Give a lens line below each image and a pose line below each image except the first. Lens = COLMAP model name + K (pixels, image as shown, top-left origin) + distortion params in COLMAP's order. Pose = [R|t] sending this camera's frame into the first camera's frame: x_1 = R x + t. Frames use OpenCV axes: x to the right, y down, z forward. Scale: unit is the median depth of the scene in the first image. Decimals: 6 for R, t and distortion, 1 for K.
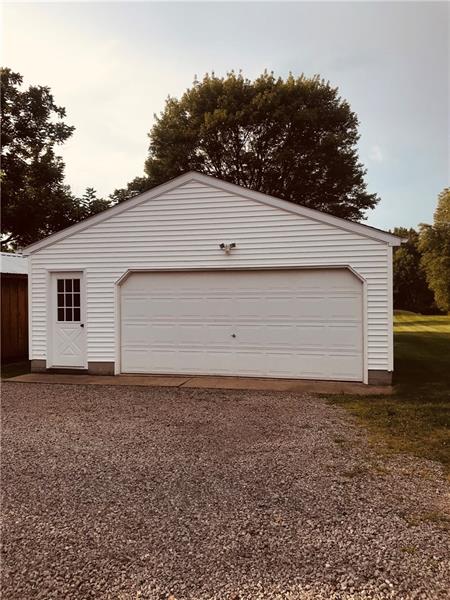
lens RADIAL K [[501.9, 0, 224.5], [0, 501.9, 299.2], [0, 0, 1]] dist [0.040731, 0.003778]
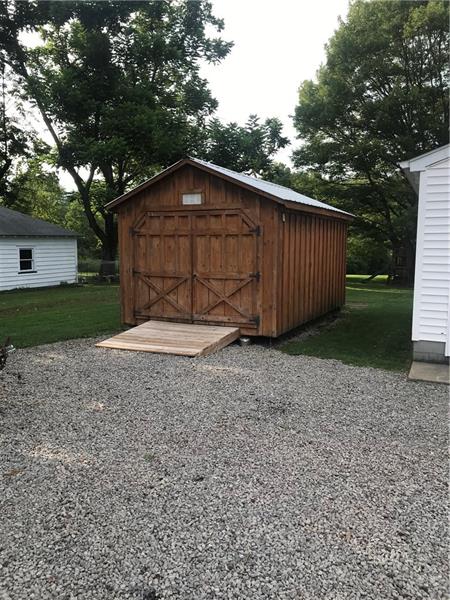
lens RADIAL K [[501.9, 0, 225.7], [0, 501.9, 299.5], [0, 0, 1]] dist [0.040731, 0.003778]
pose [[0.986675, 0.032434, -0.159436, -0.159547], [-0.015164, 0.993995, 0.108369, 0.001274], [0.161993, -0.104508, 0.981242, 0.106933]]
